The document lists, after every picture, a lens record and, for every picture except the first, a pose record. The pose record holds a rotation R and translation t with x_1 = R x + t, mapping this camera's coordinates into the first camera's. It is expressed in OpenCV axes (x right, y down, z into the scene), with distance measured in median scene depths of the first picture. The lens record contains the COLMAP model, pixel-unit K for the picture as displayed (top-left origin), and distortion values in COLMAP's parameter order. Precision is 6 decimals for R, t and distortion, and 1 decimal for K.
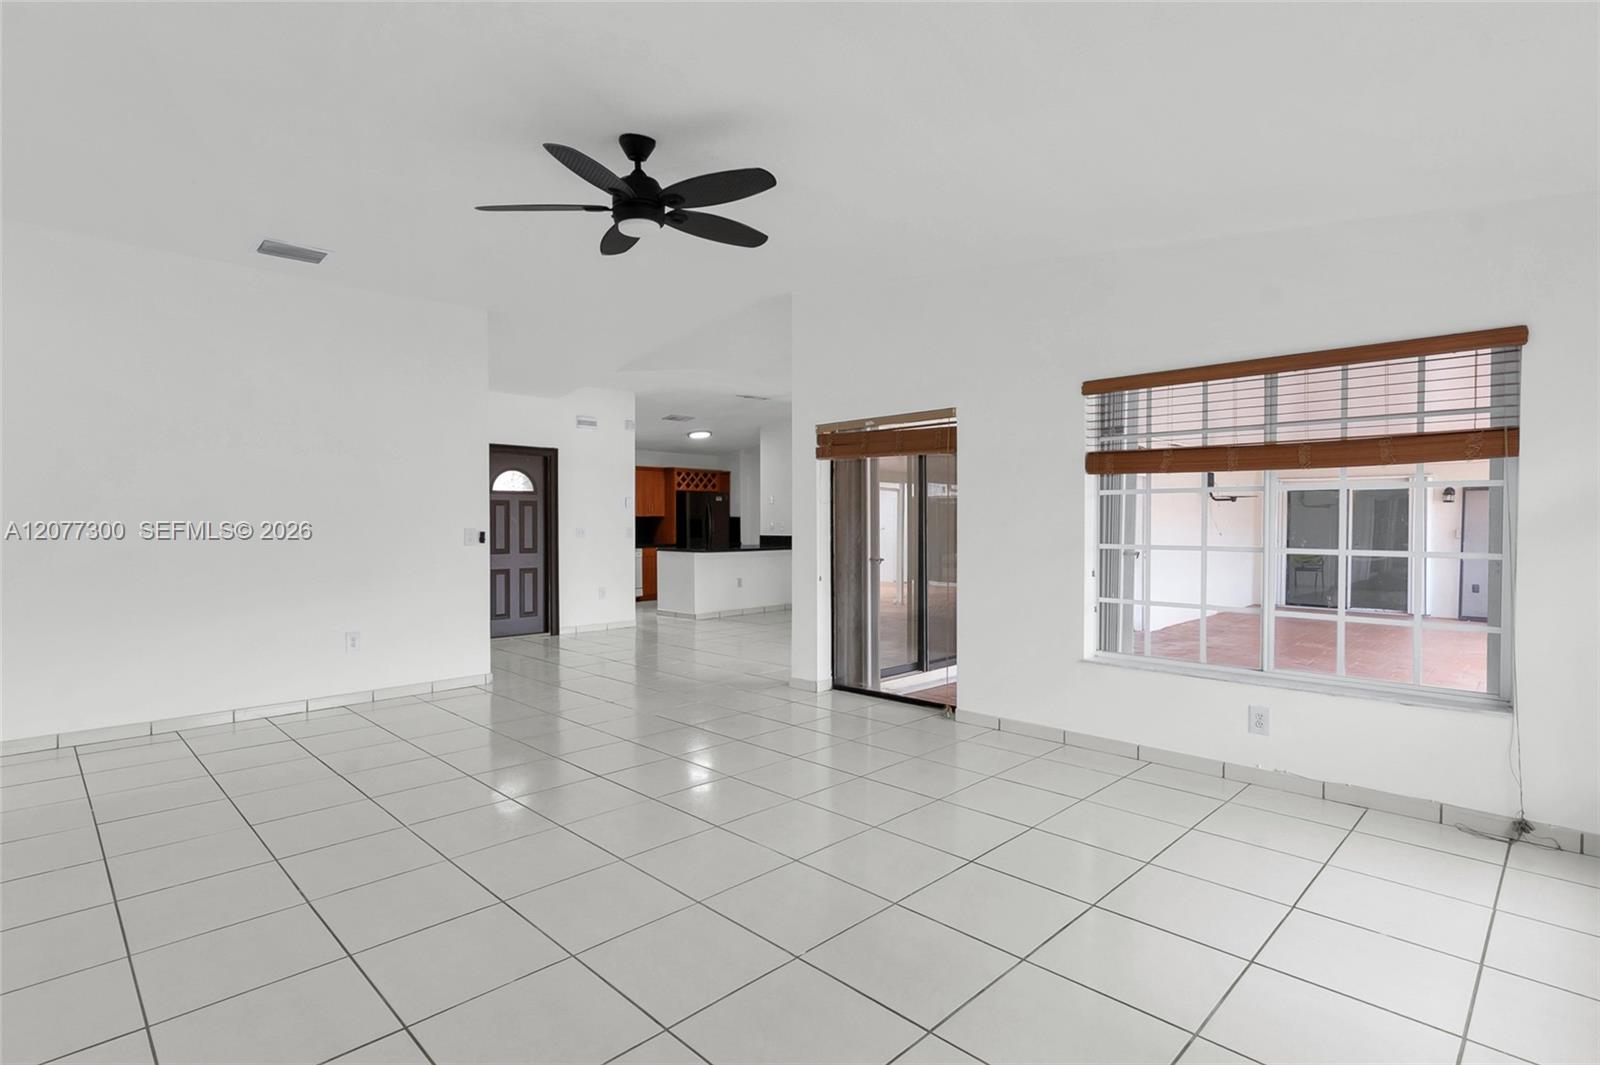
lens RADIAL K [[782.1, 0, 798.0], [0, 782.1, 527.4], [0, 0, 1]] dist [-0.000406, -0.000081]
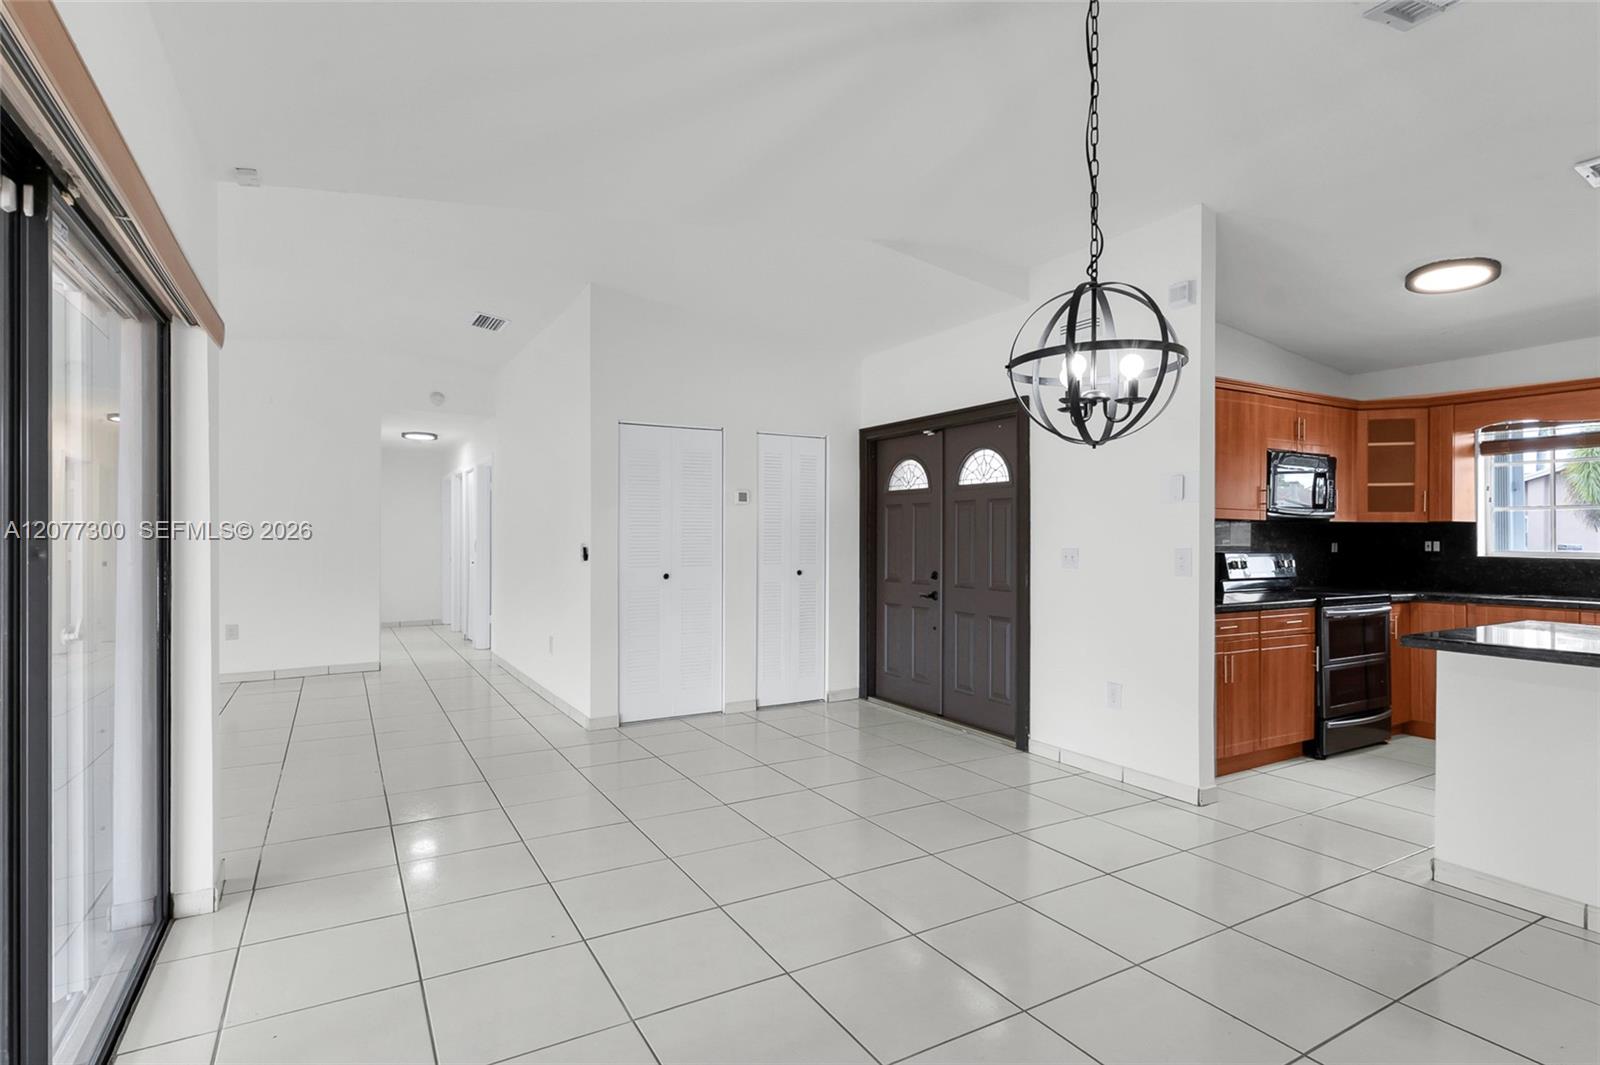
lens RADIAL K [[782.1, 0, 788.2], [0, 782.1, 533.3], [0, 0, 1]] dist [-0.000406, -0.000081]
pose [[-0.258998, -0.005048, -0.965865, 0.158410], [-0.009998, 0.999947, -0.002545, -0.003668], [0.965826, 0.008997, -0.259034, 0.659494]]
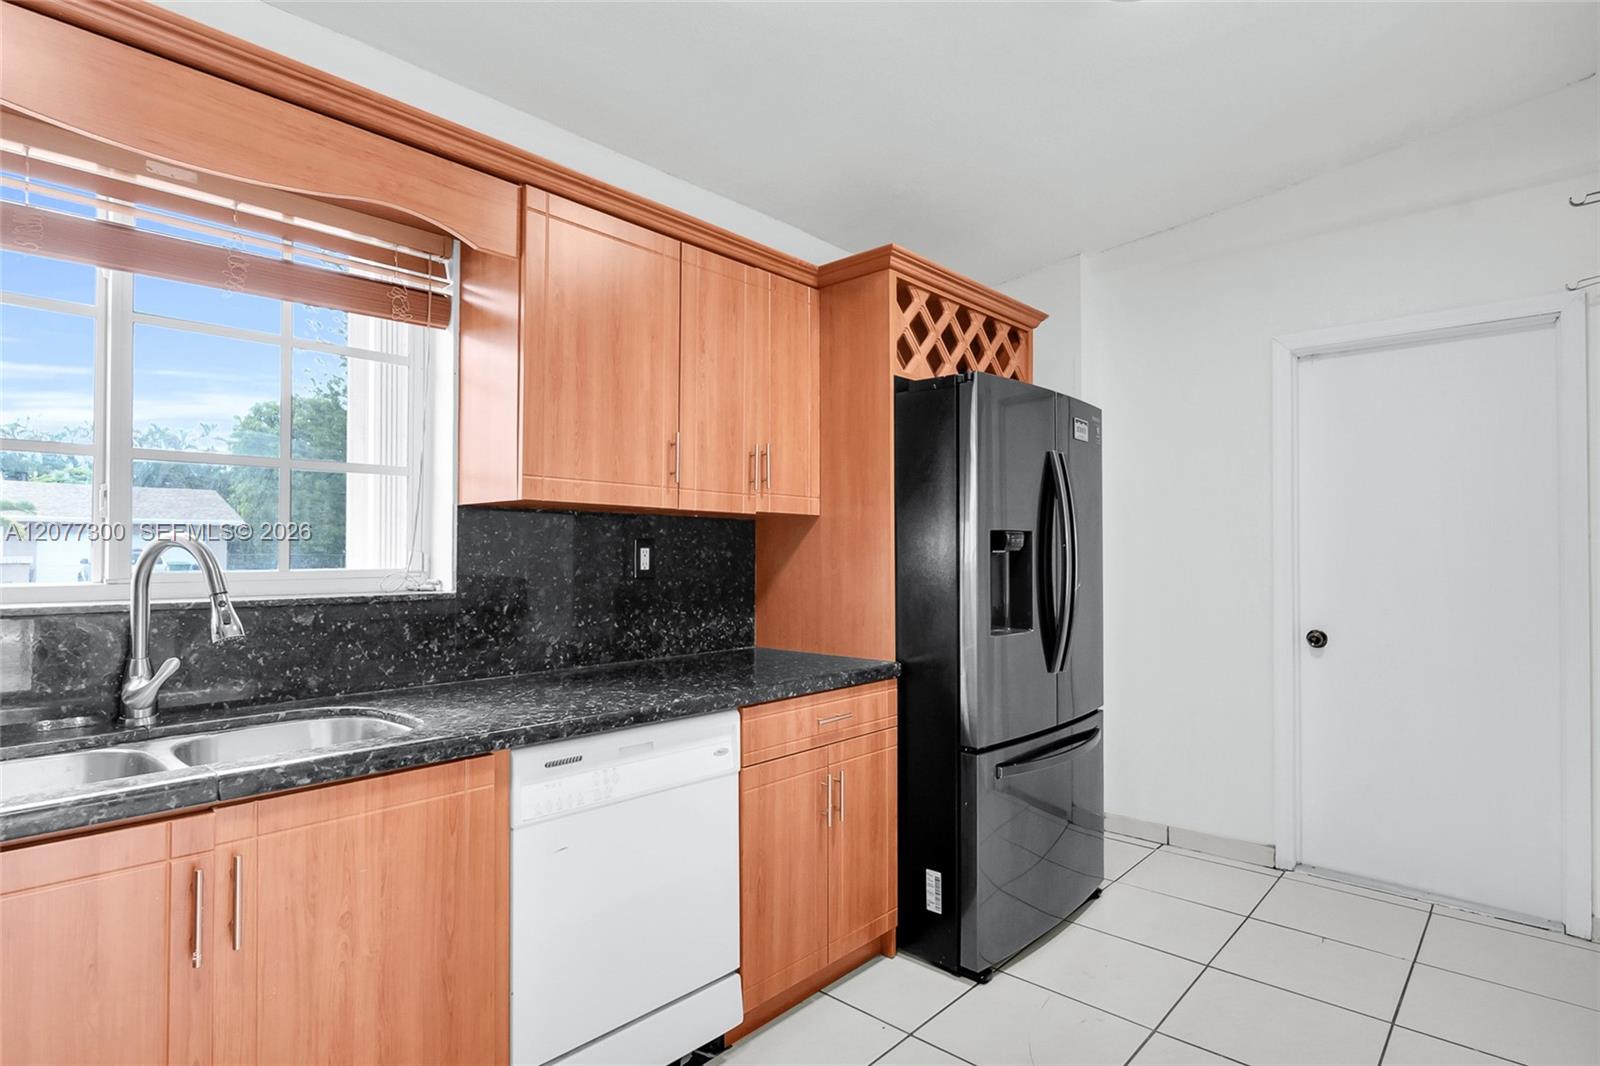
lens RADIAL K [[808.3, 0, 755.5], [0, 808.3, 532.8], [0, 0, 1]] dist [0.007390, 0.000195]
pose [[0.999879, -0.001886, 0.015447, -0.191052], [0.002452, 0.999323, -0.036719, -0.002738], [-0.015367, 0.036753, 0.999206, 0.802459]]
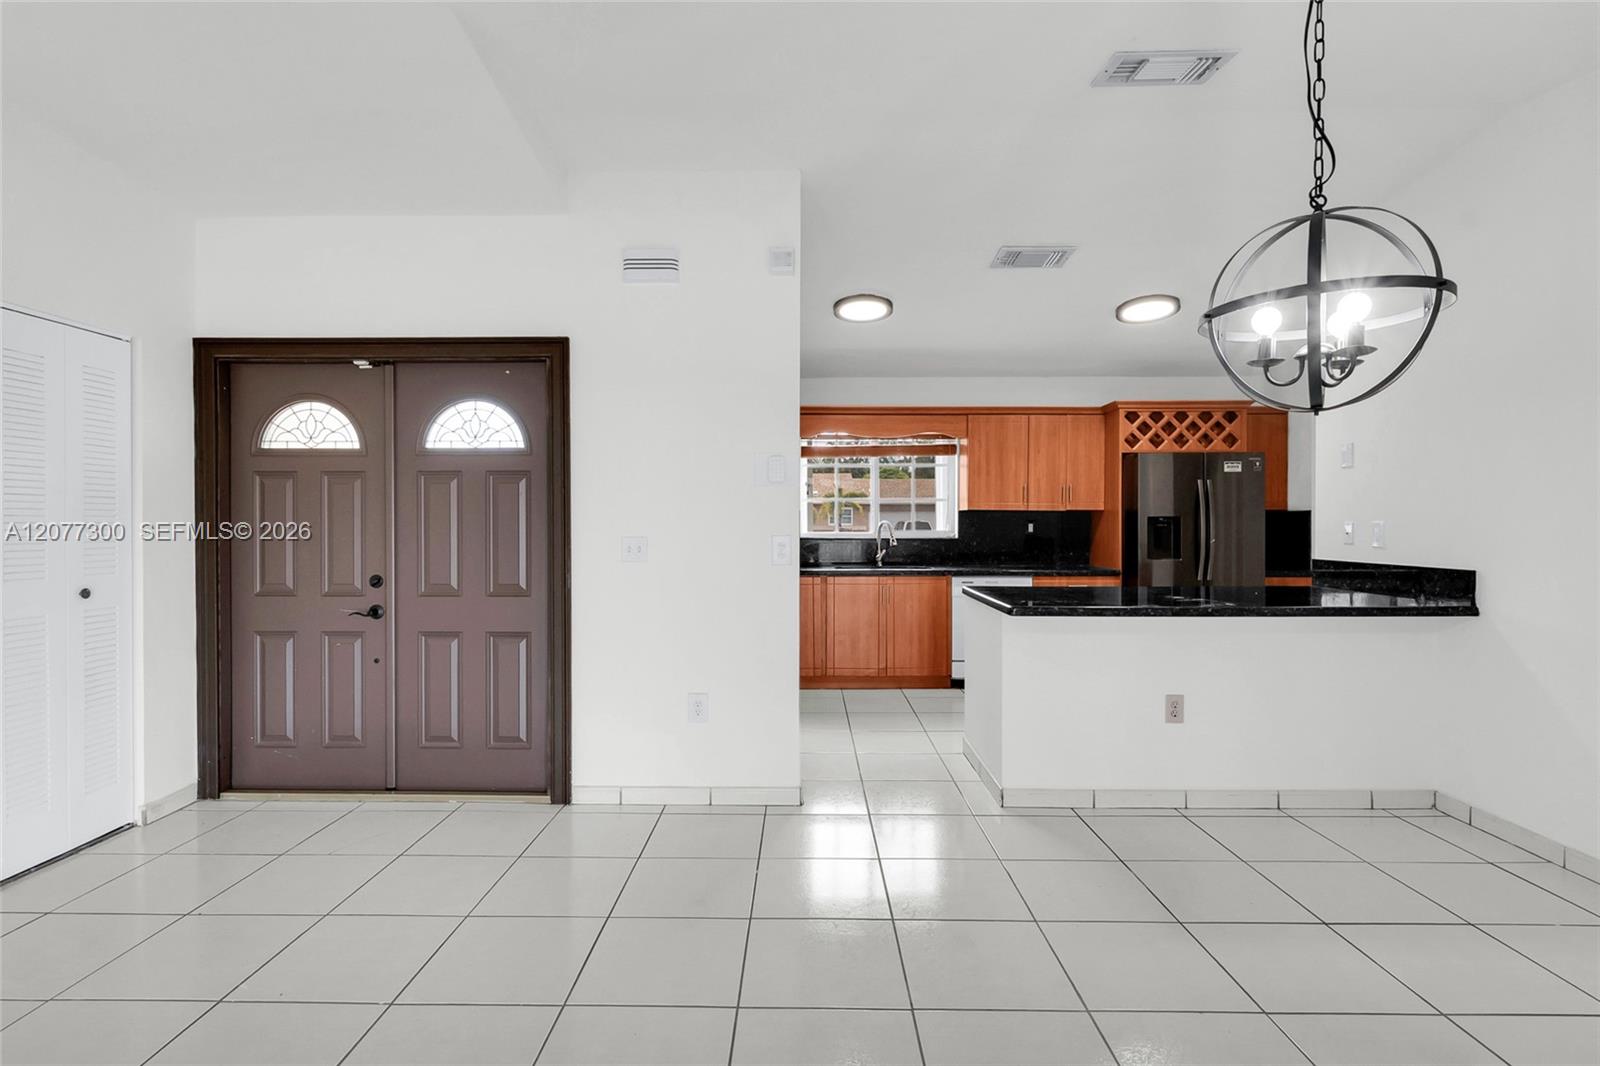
lens RADIAL K [[782.1, 0, 806.5], [0, 782.1, 532.0], [0, 0, 1]] dist [-0.000406, -0.000081]
pose [[0.695349, 0.006781, -0.718641, 0.042840], [-0.004542, 0.999977, 0.005041, -0.002652], [0.718658, -0.000241, 0.695363, 0.547519]]
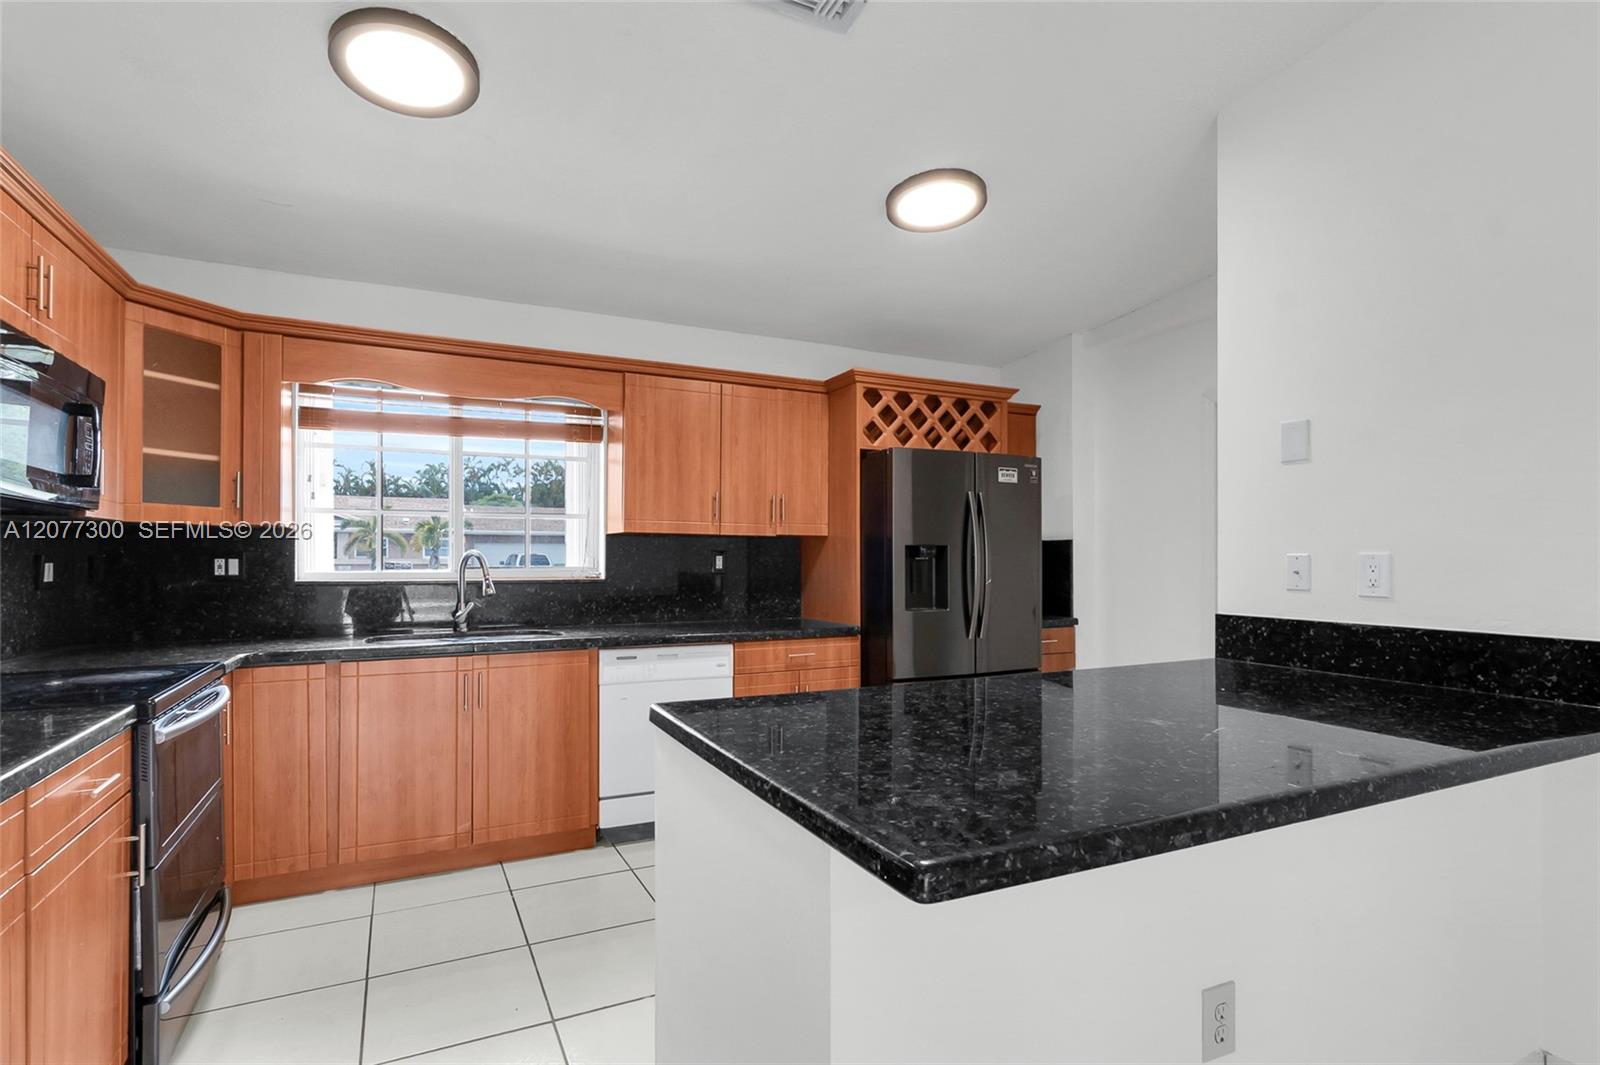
lens RADIAL K [[782.1, 0, 805.2], [0, 782.1, 553.0], [0, 0, 1]] dist [-0.000406, -0.000081]
pose [[0.947122, -0.000905, -0.320873, -0.079426], [-0.004190, 0.999876, -0.015187, -0.002702], [0.320847, 0.015728, 0.947001, 0.703907]]
